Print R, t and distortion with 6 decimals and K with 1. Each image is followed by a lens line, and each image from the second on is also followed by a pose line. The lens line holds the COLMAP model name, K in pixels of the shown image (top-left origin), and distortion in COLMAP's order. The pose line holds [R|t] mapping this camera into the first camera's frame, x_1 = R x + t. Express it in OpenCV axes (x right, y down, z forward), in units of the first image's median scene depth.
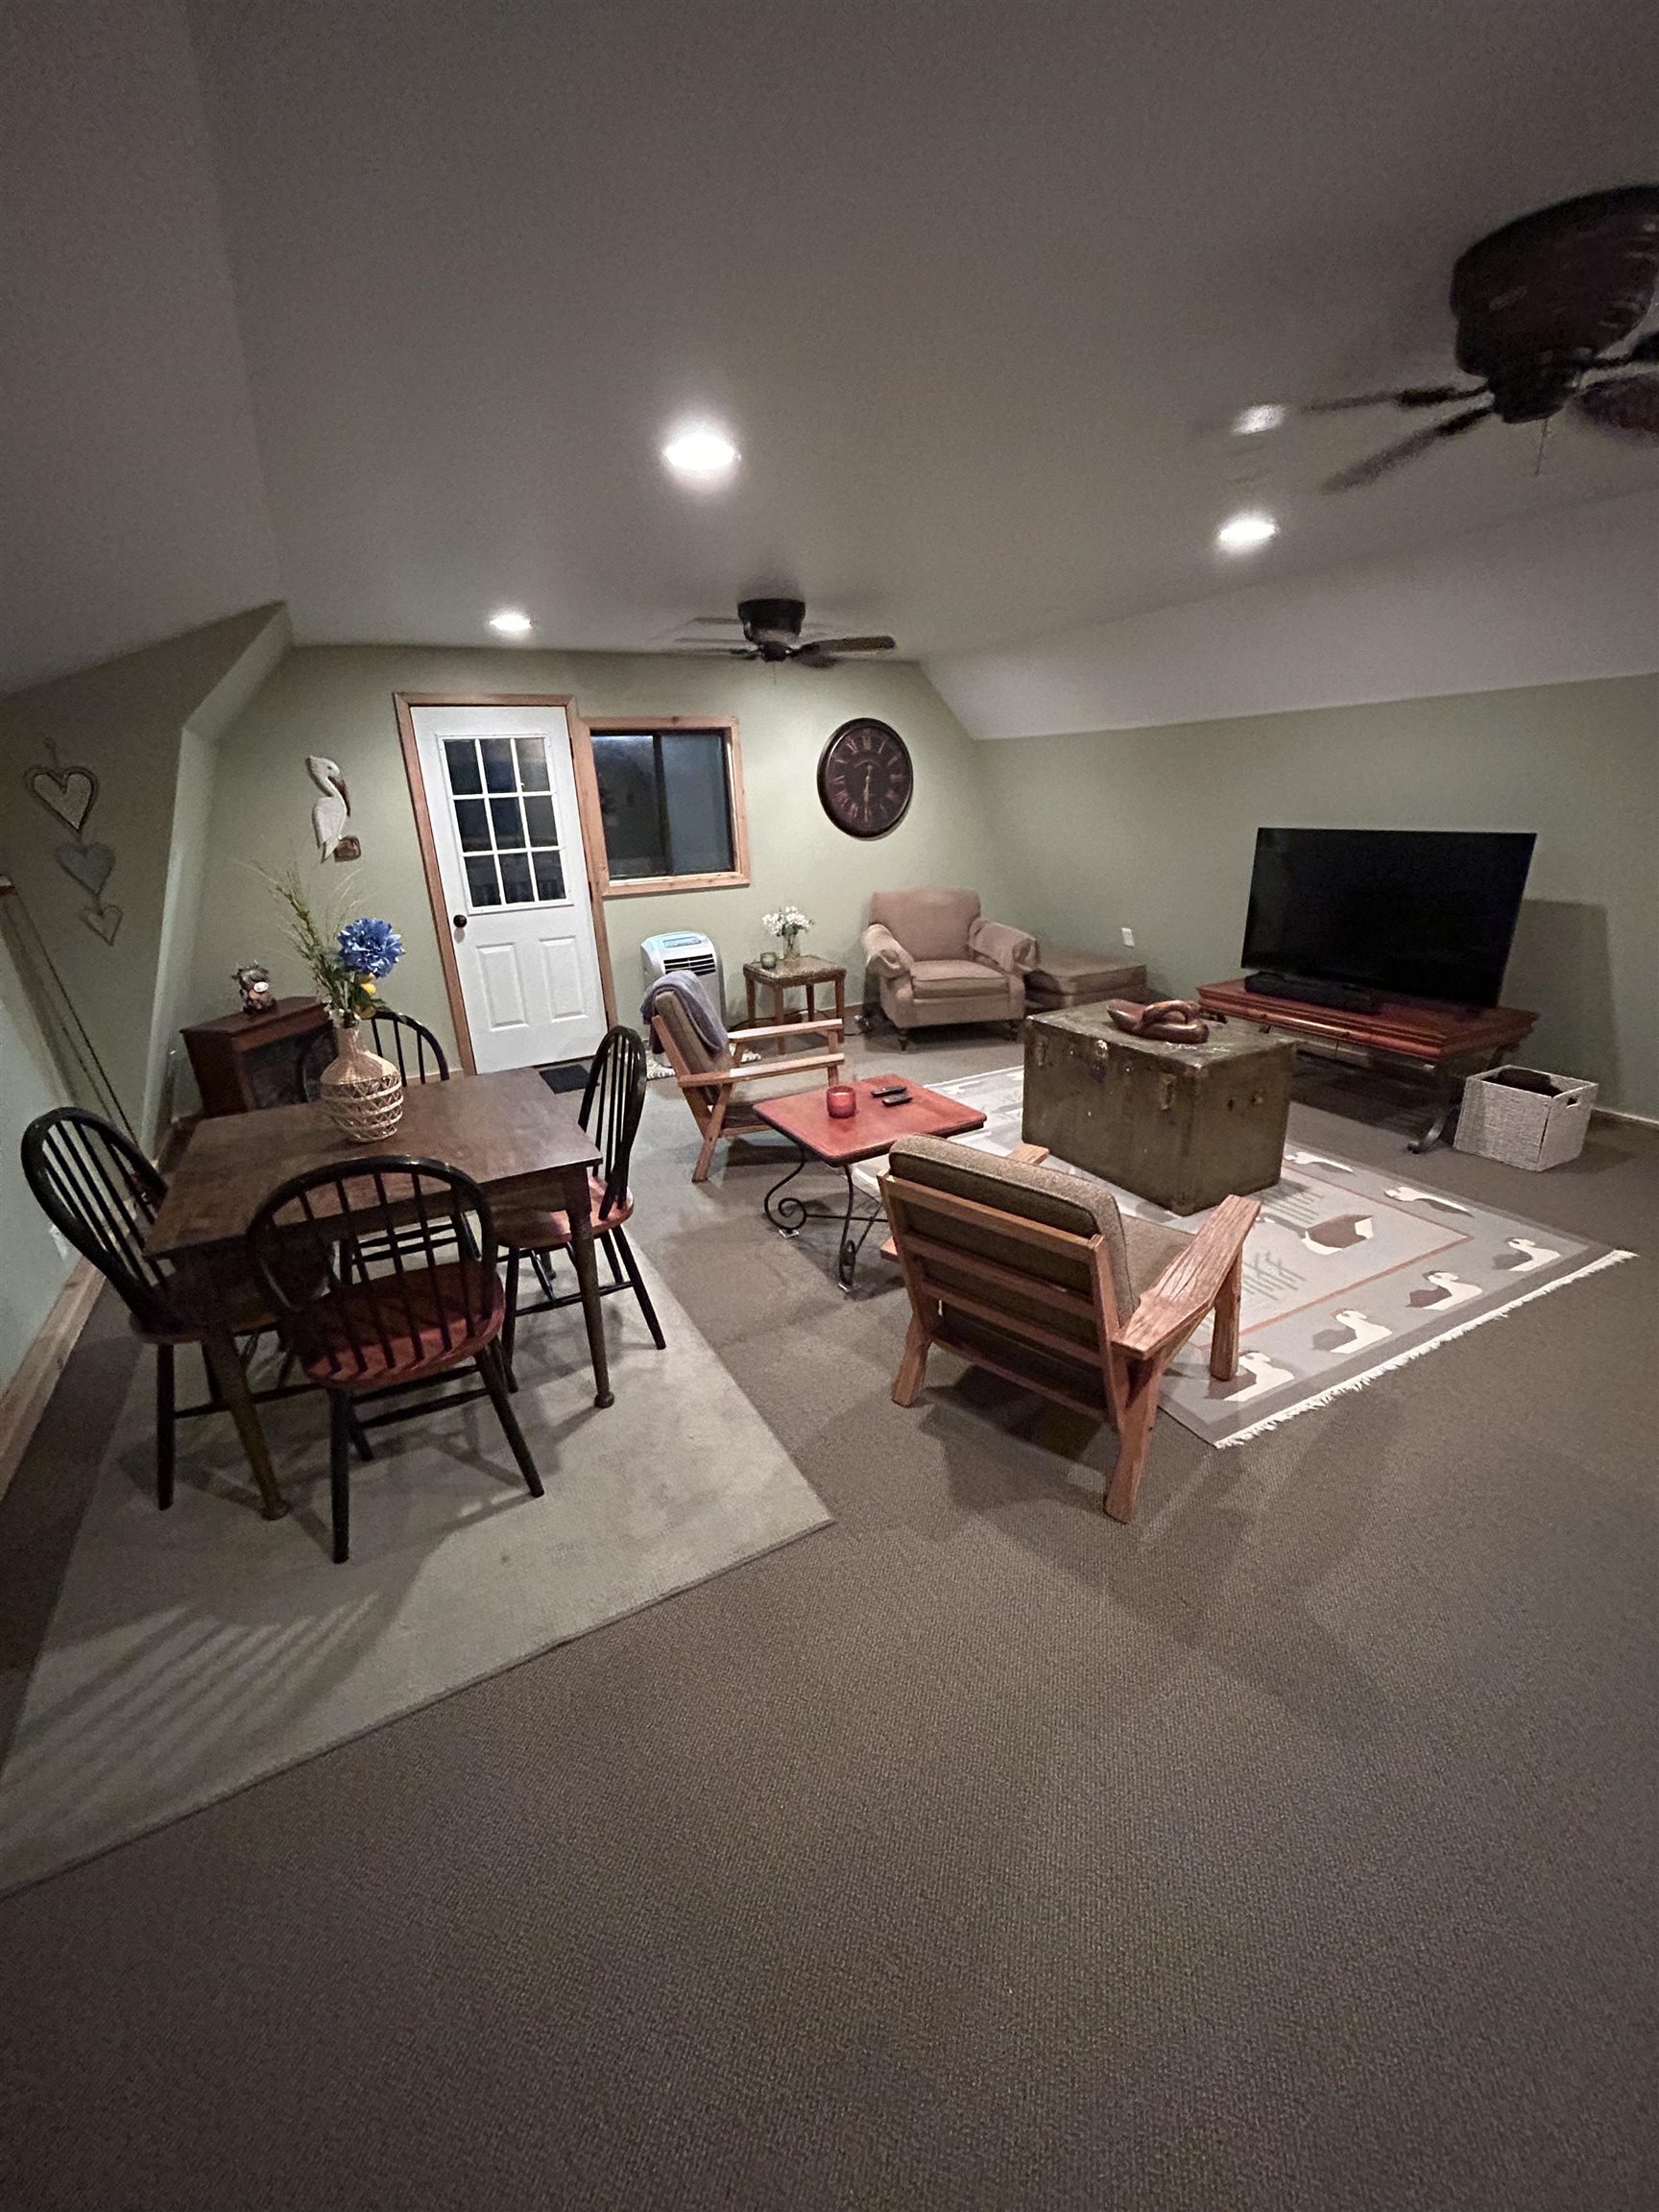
lens RADIAL K [[878.1, 0, 821.5], [0, 878.1, 1107.3], [0, 0, 1]] dist [0.000011, 0.000037]
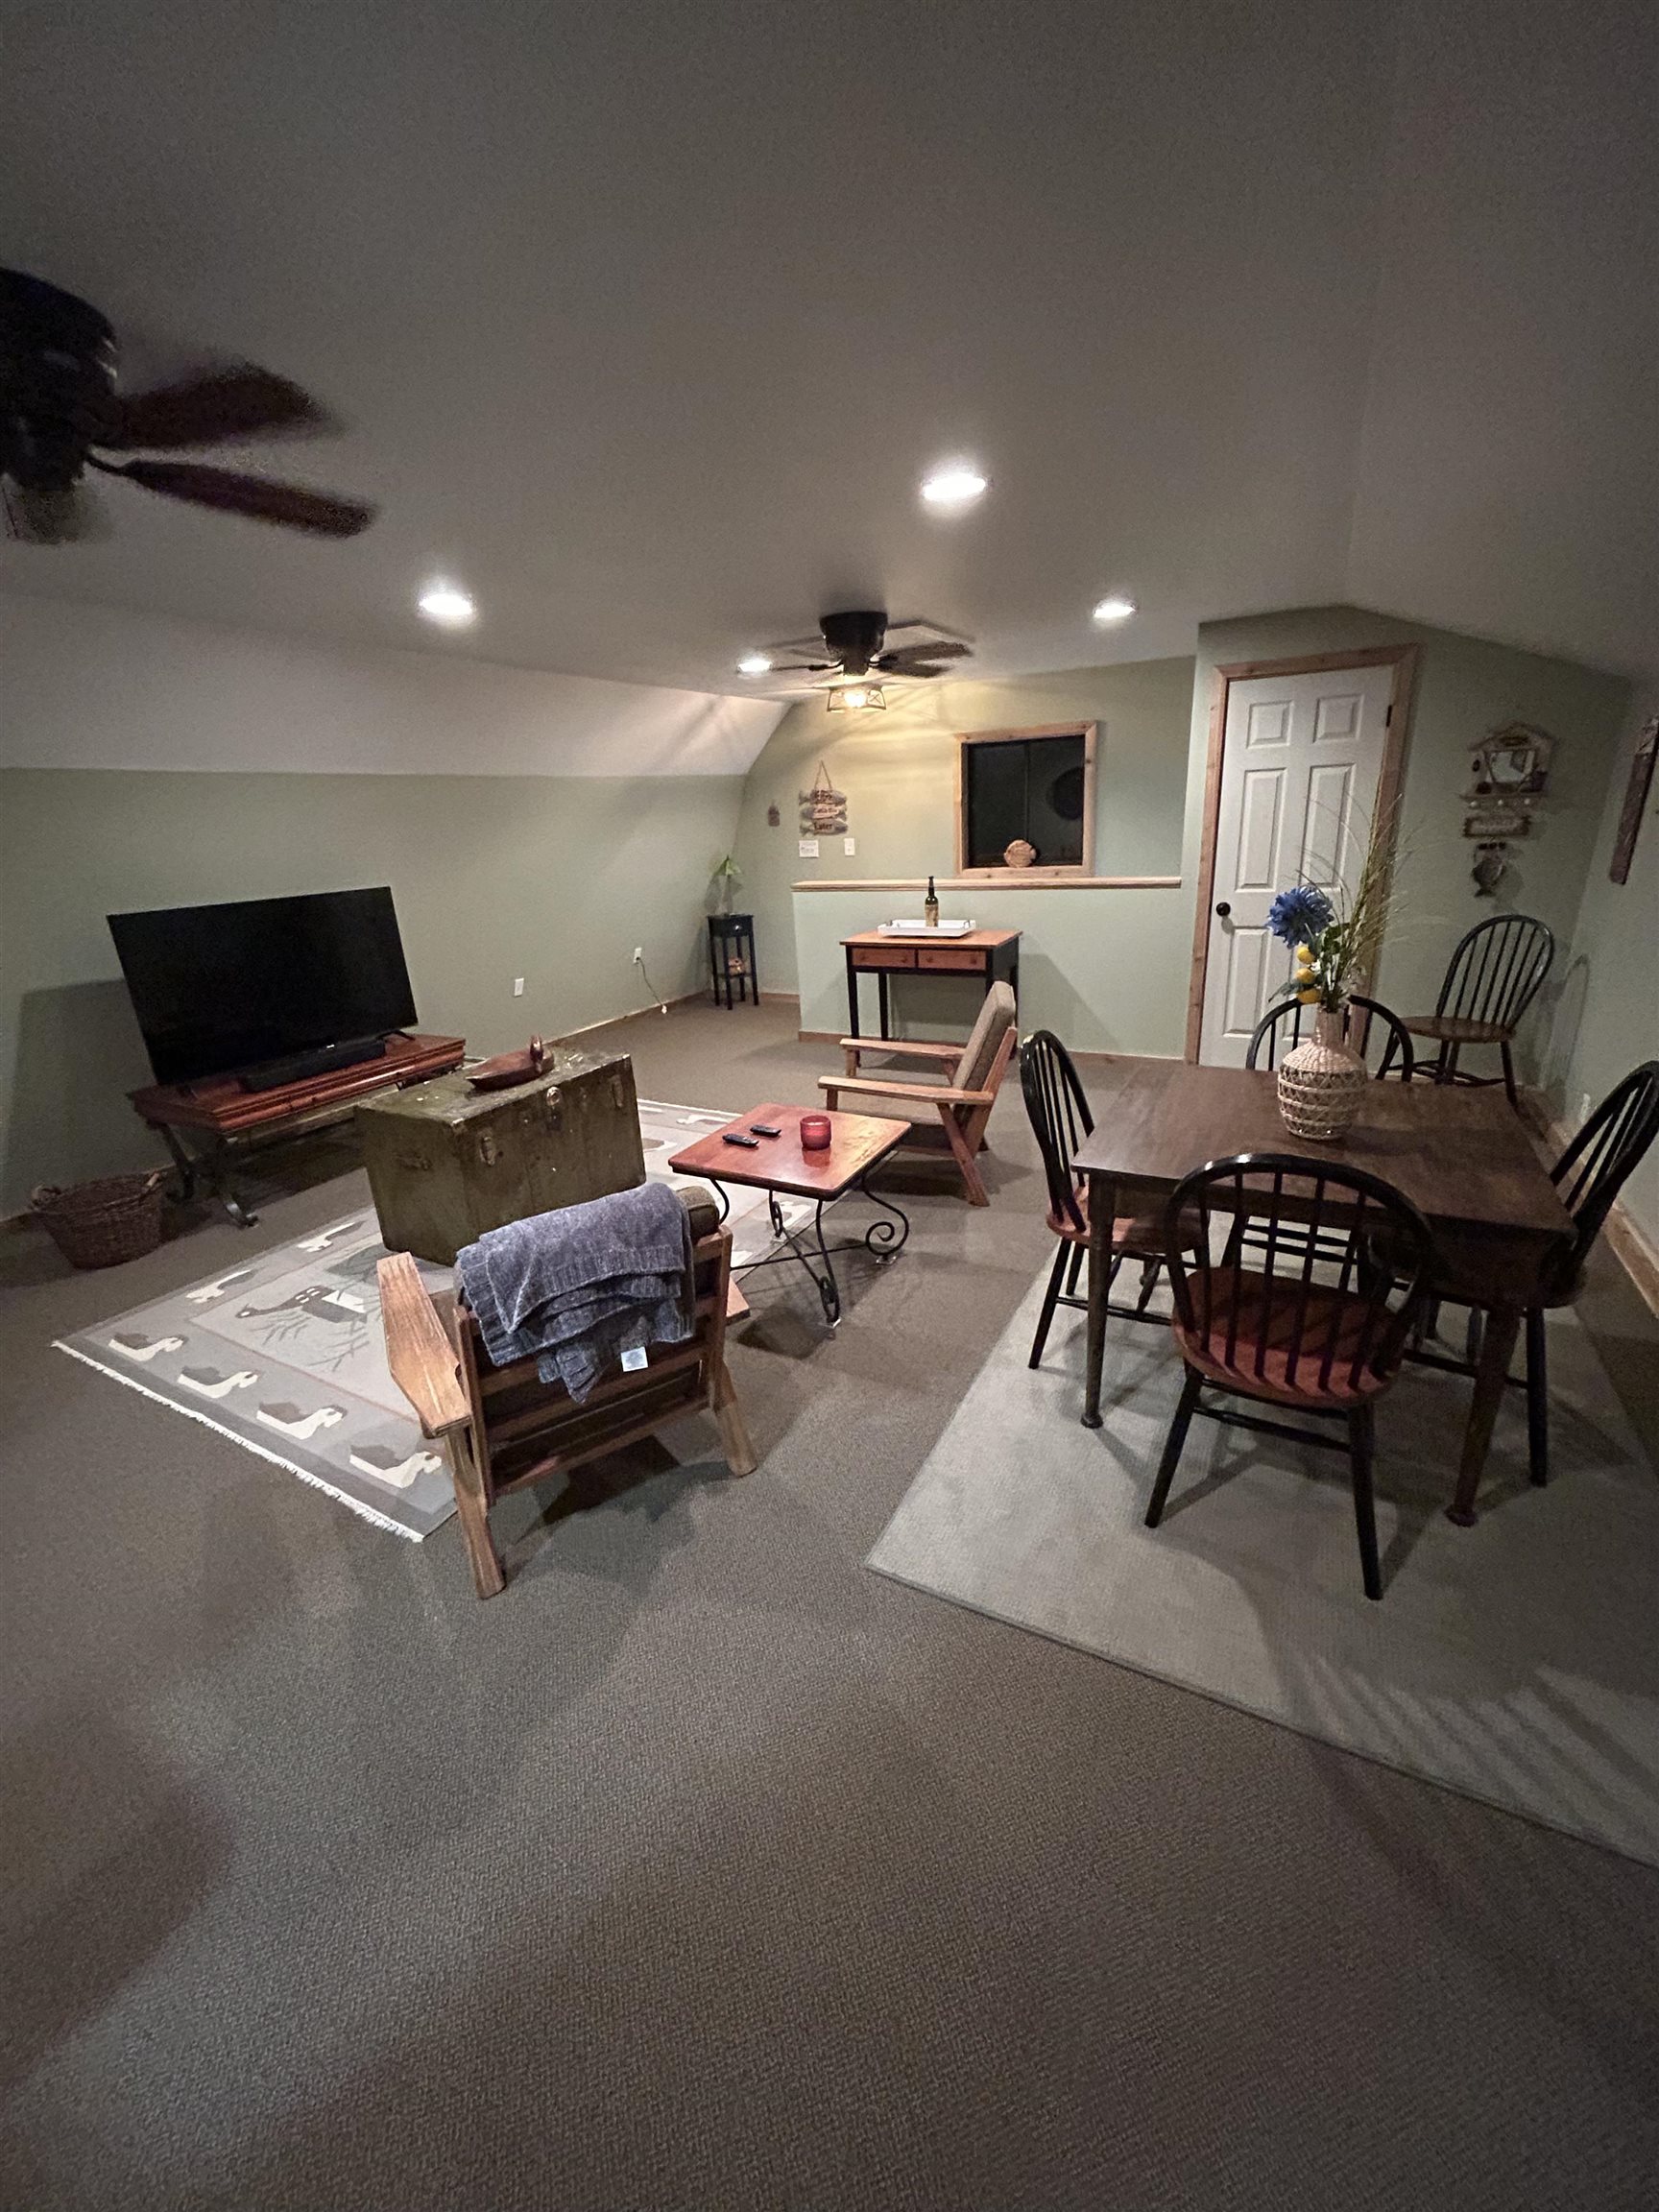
lens RADIAL K [[878.1, 0, 821.5], [0, 878.1, 1107.3], [0, 0, 1]] dist [0.000011, 0.000037]
pose [[-0.556744, -0.192782, 0.808005, -0.701867], [0.342742, 0.832730, 0.434843, -0.416078], [-0.756680, 0.519033, -0.397543, 1.283494]]
